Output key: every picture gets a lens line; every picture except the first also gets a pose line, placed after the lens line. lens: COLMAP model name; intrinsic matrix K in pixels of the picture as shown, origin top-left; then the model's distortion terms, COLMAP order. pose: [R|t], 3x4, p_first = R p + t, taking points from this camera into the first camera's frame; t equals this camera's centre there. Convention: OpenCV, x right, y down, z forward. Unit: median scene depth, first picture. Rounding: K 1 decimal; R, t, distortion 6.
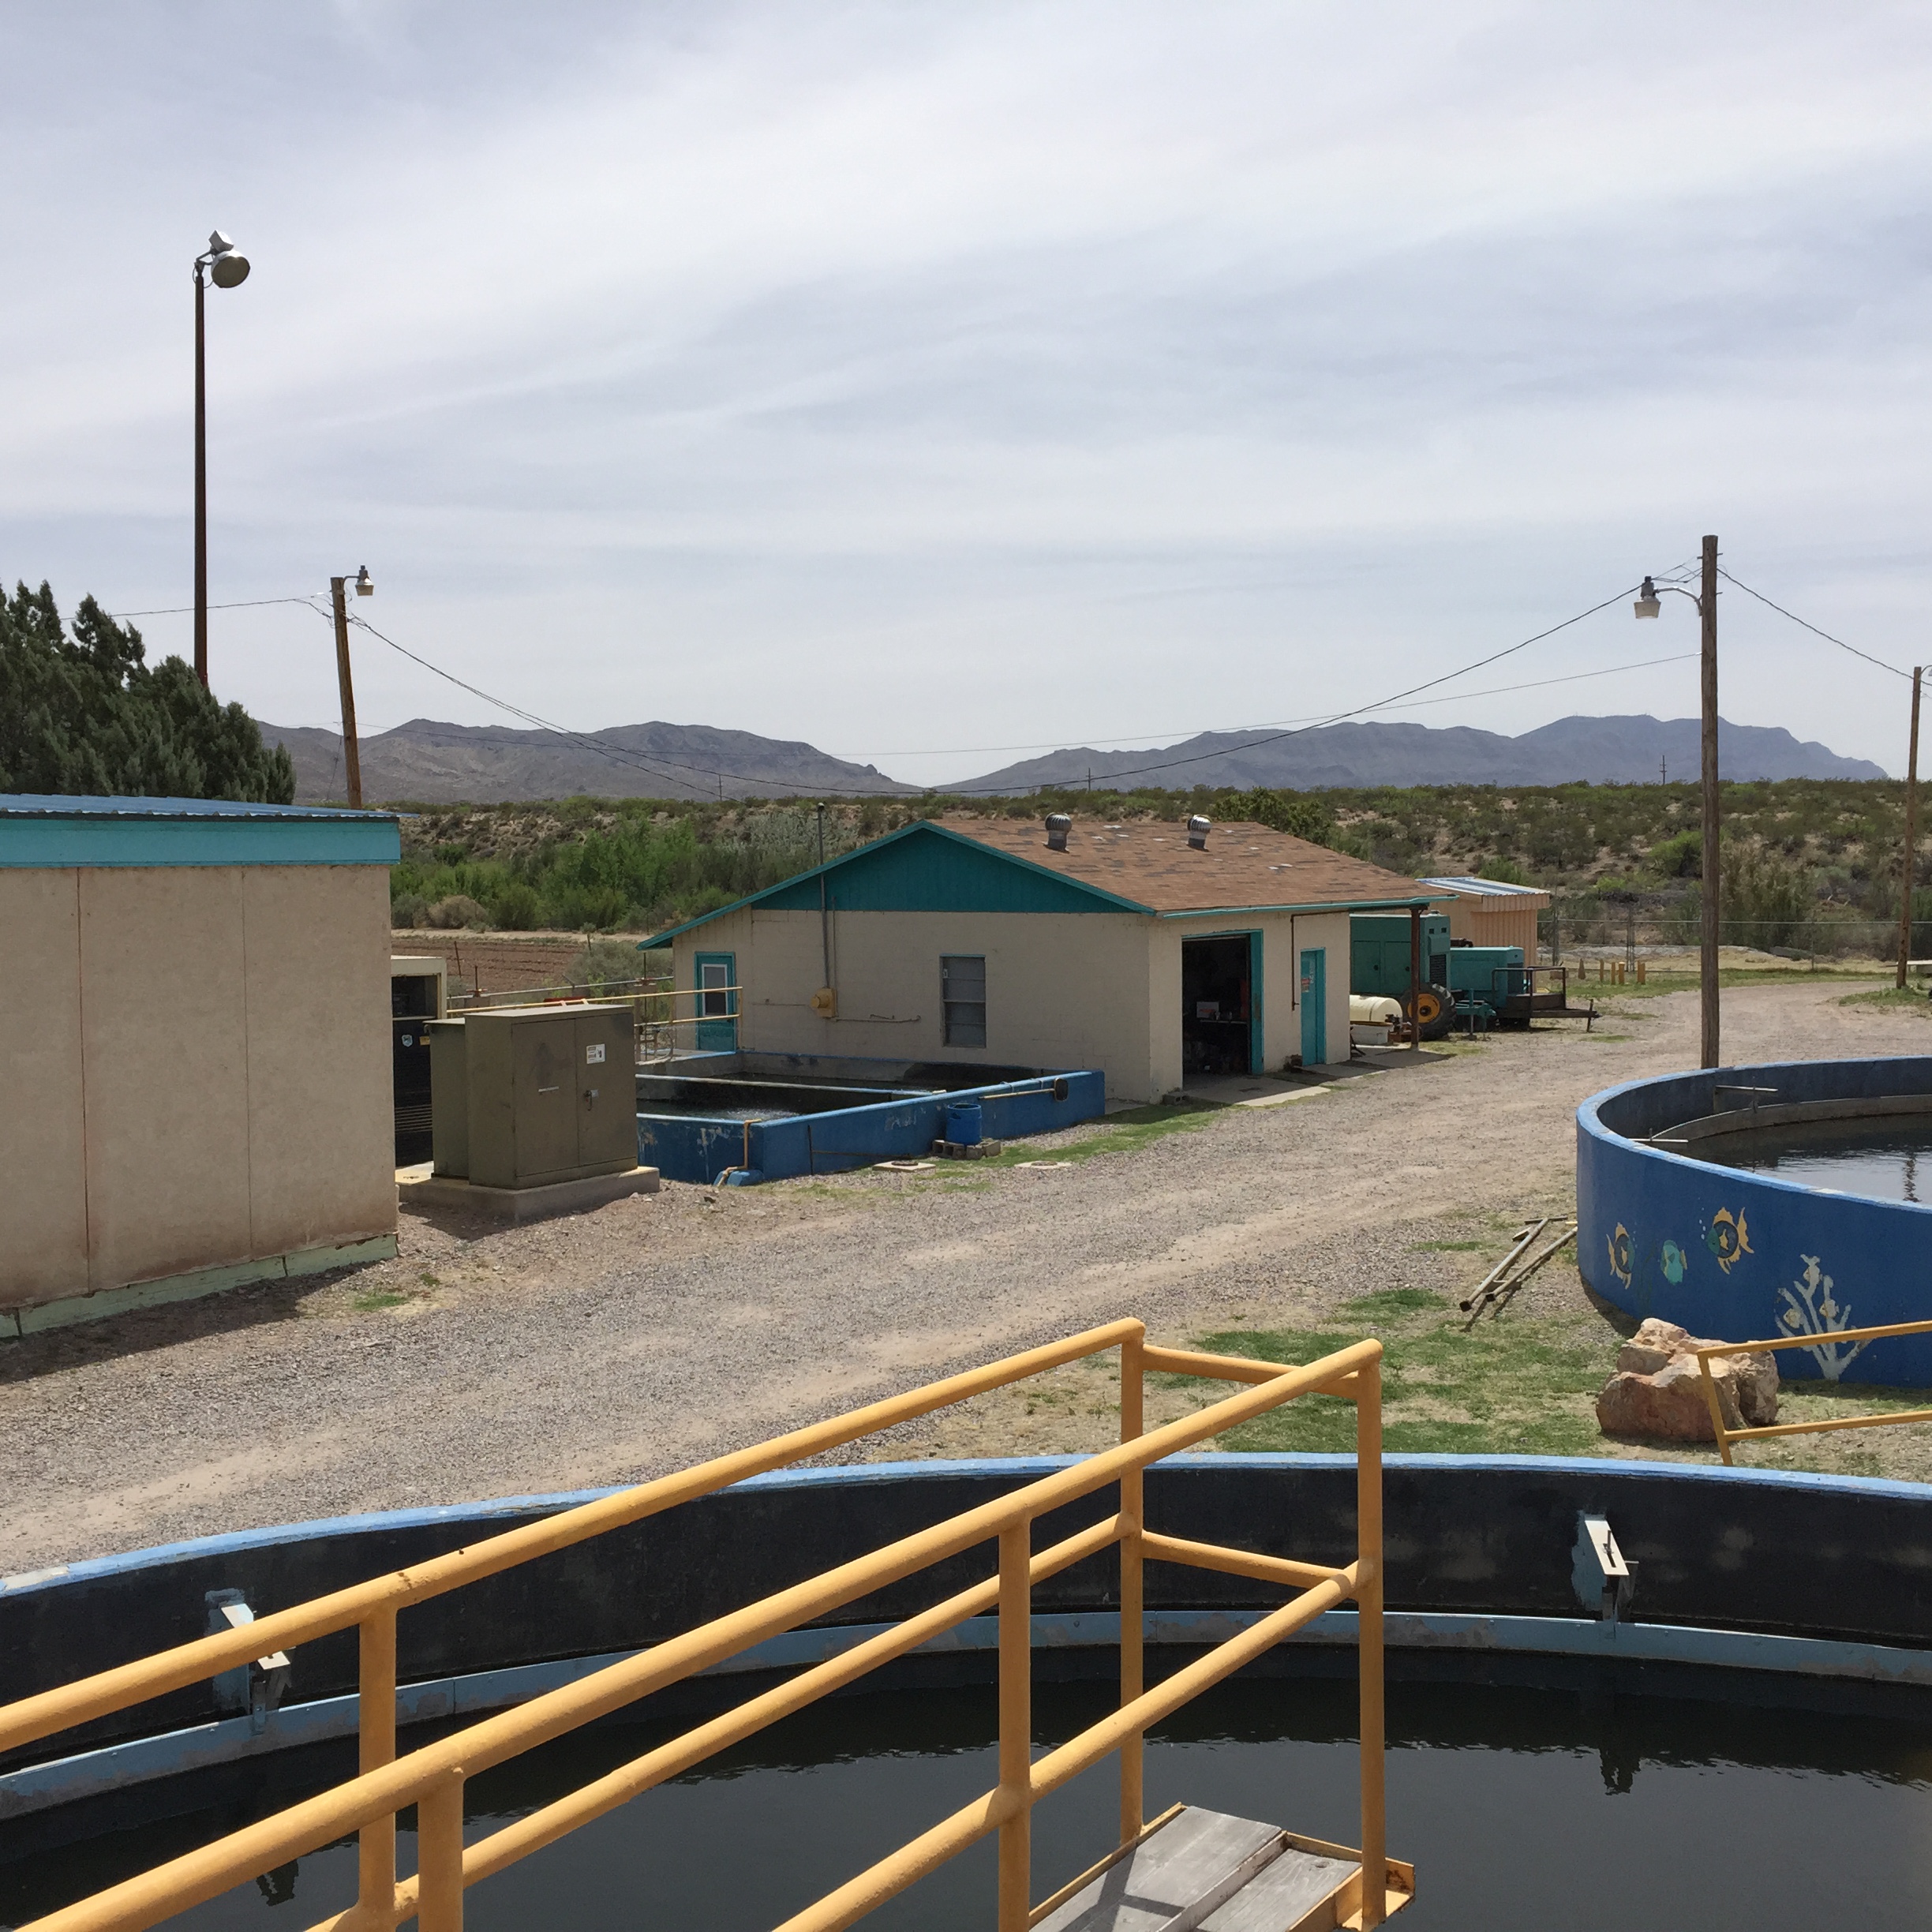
lens RADIAL K [[2174.8, 0, 977.3], [0, 2174.8, 966.2], [0, 0, 1]] dist [0.099315, 0.000000]
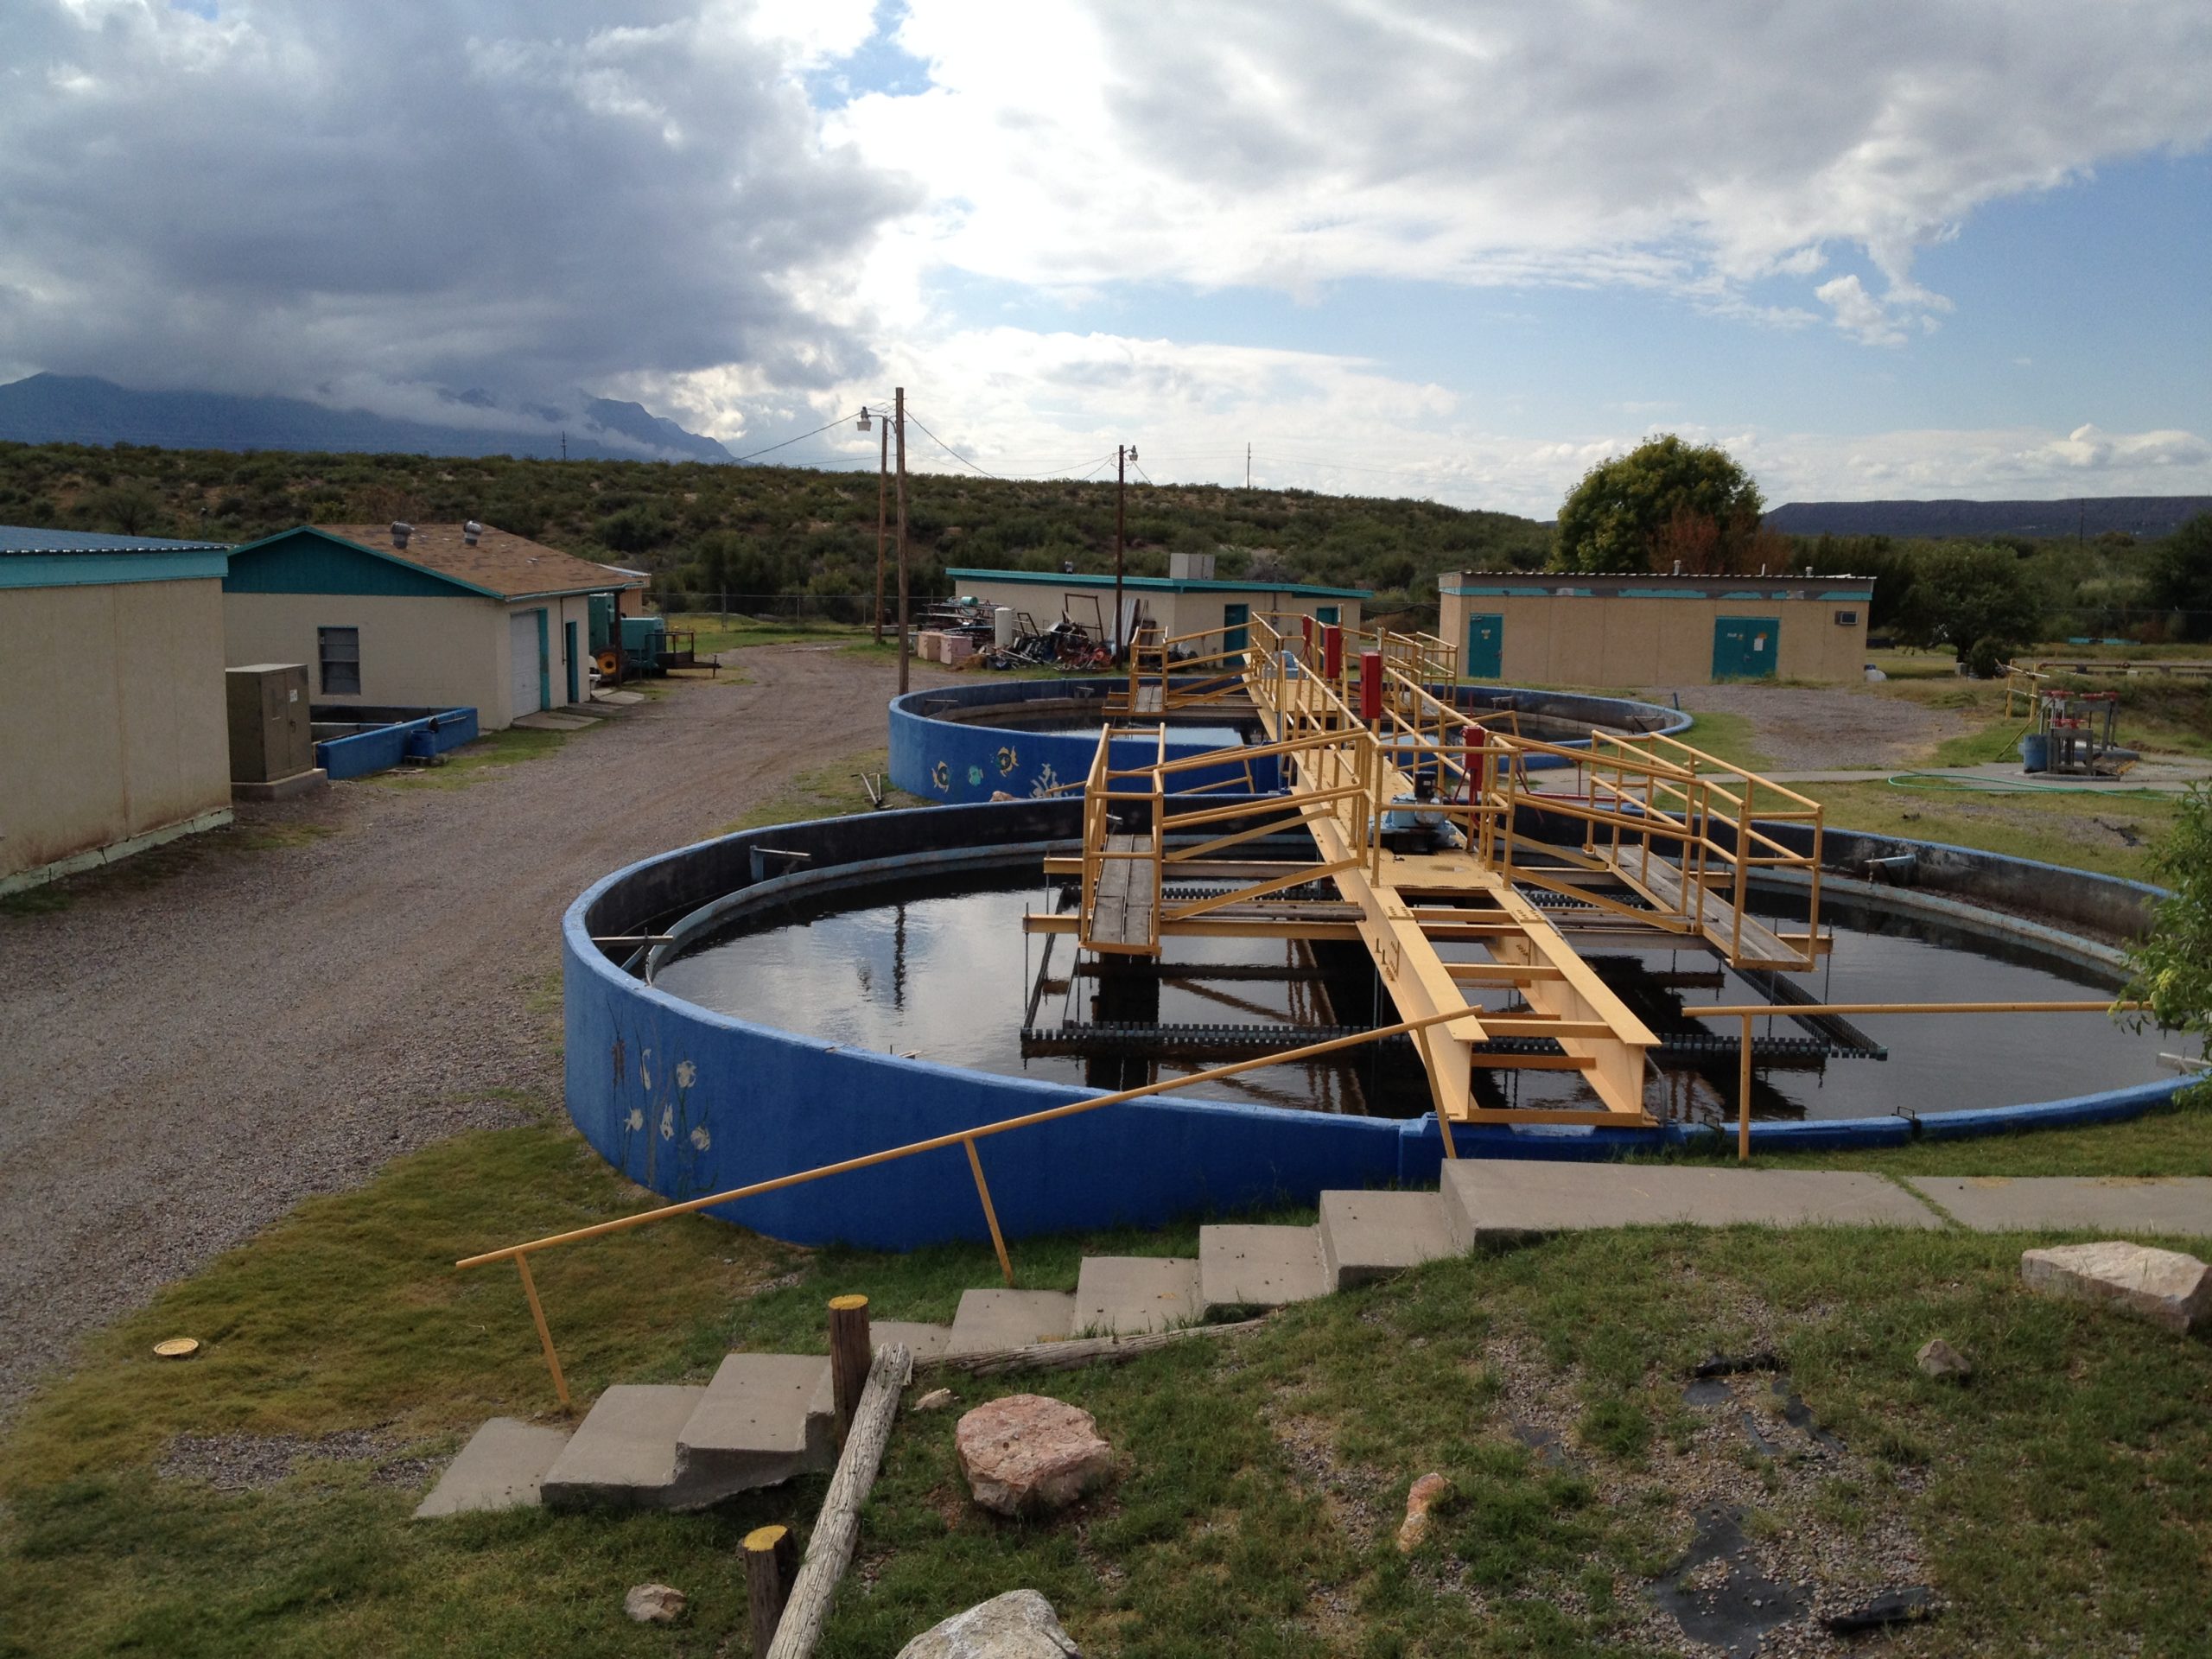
lens RADIAL K [[2080.4, 0, 1110.5], [0, 2080.4, 830.0], [0, 0, 1]] dist [-0.011129, 0.000000]
pose [[0.842359, -0.056084, 0.535990, -0.300724], [0.003356, 0.995097, 0.098849, -0.005563], [-0.538906, -0.081468, 0.838417, -0.351101]]
